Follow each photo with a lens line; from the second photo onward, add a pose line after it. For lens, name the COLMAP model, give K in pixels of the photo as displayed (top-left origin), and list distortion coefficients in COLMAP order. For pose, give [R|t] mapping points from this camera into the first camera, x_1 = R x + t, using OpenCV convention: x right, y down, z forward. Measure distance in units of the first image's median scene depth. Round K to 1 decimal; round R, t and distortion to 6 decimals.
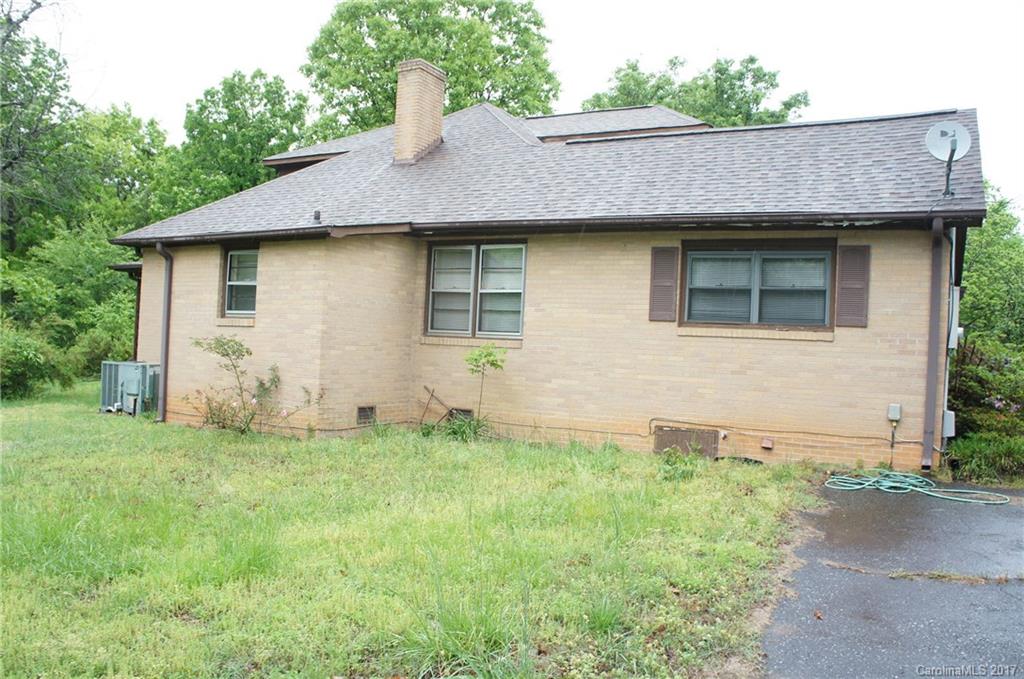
lens RADIAL K [[813.5, 0, 512.0], [0, 813.5, 339.5], [0, 0, 1]] dist [-0.188122, 0.160337]
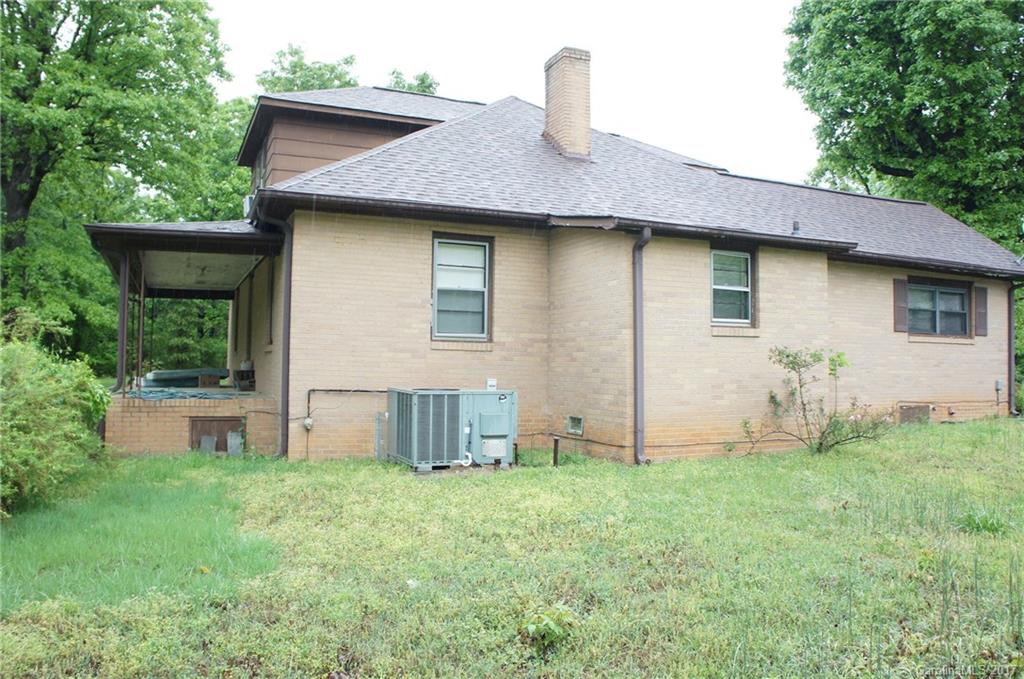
lens RADIAL K [[813.5, 0, 512.0], [0, 813.5, 339.5], [0, 0, 1]] dist [-0.188122, 0.160337]
pose [[0.597399, -0.011941, 0.801855, -1.317840], [0.001795, 0.999907, 0.013553, -0.028744], [-0.801942, -0.006657, 0.597365, 0.728389]]
